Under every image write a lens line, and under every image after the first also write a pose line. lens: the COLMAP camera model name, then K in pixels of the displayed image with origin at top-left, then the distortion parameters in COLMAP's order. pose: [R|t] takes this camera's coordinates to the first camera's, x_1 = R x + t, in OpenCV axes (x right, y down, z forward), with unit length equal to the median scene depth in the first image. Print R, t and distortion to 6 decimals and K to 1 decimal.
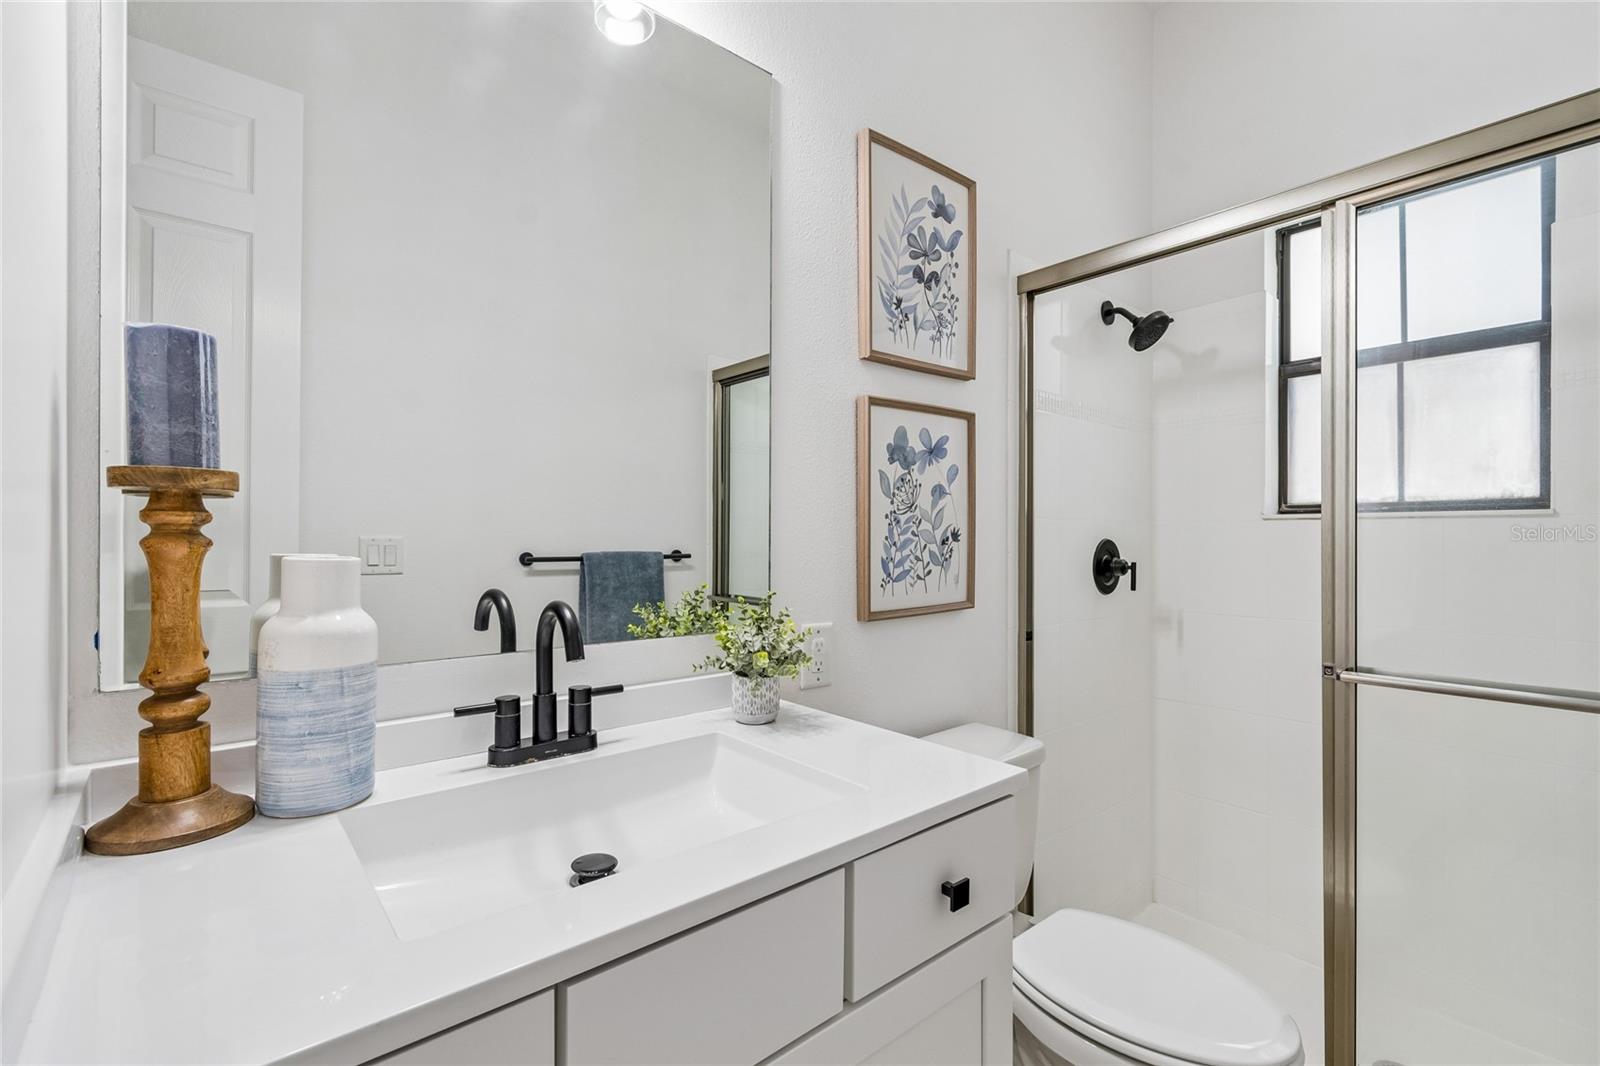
lens RADIAL K [[705.5, 0, 808.4], [0, 705.5, 534.5], [0, 0, 1]] dist [0.000767, -0.000029]
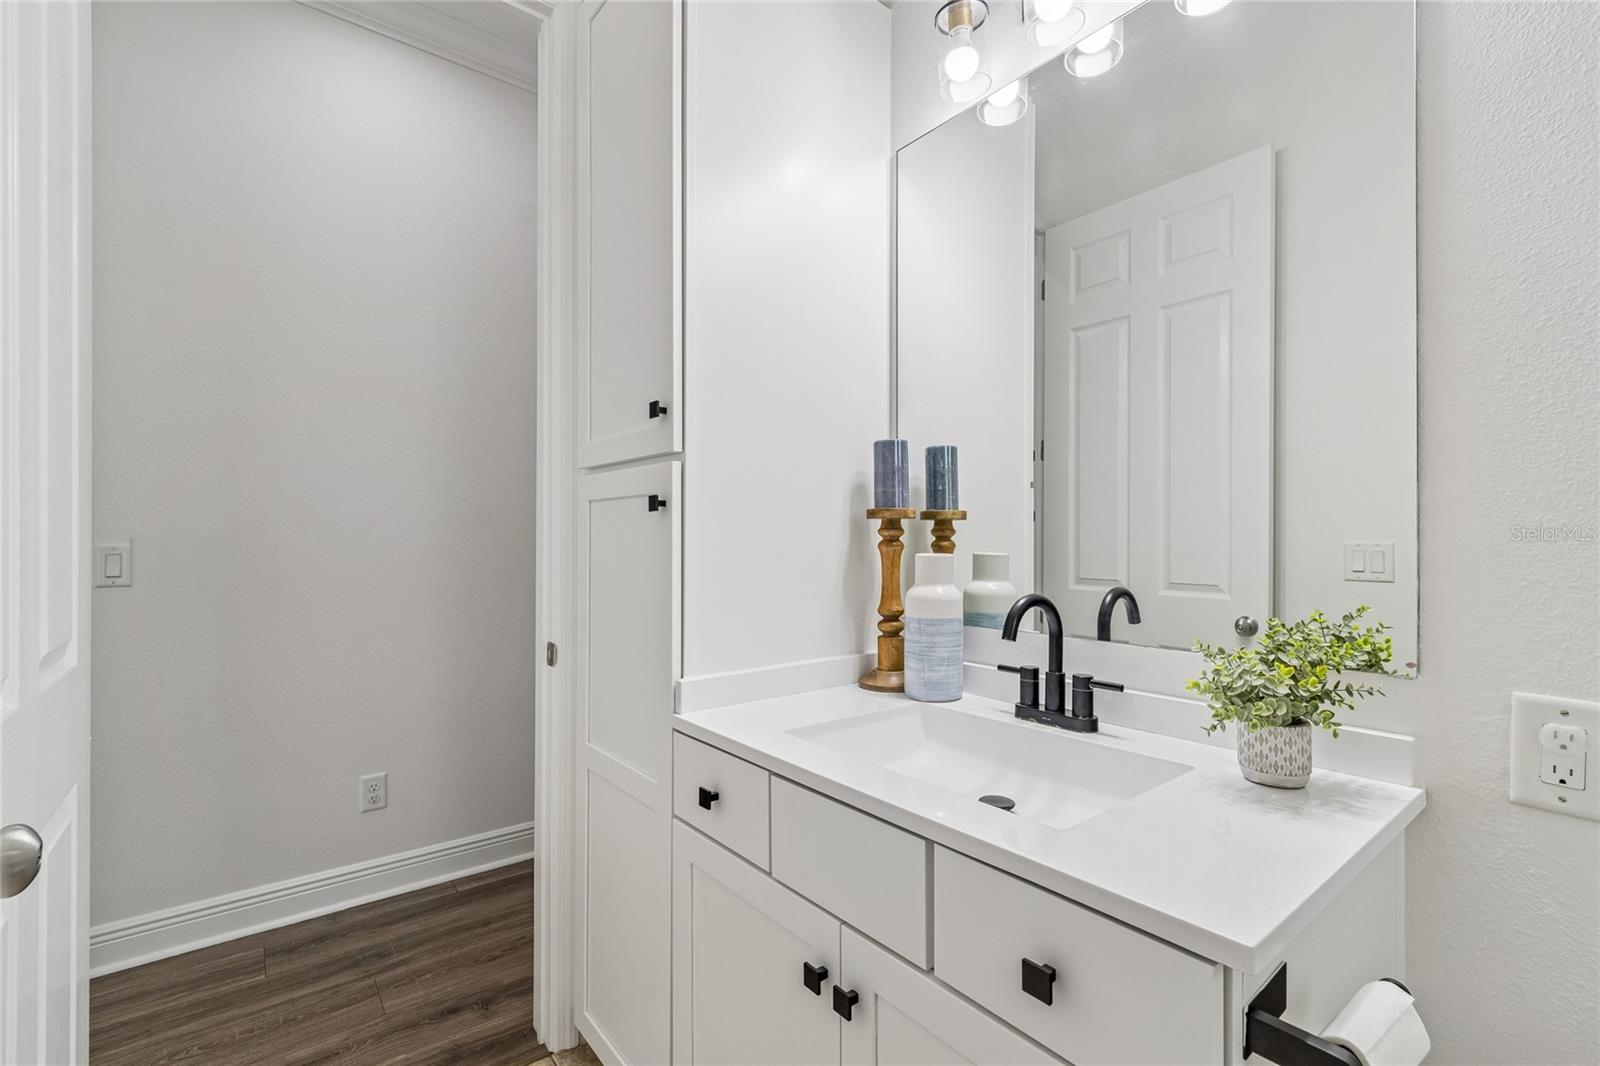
lens RADIAL K [[705.5, 0, 808.4], [0, 705.5, 534.5], [0, 0, 1]] dist [0.000767, -0.000029]
pose [[-0.034722, -0.012828, -0.999315, 0.871142], [0.004314, 0.999906, -0.012986, 0.005166], [0.999388, -0.004762, -0.034664, 0.641848]]
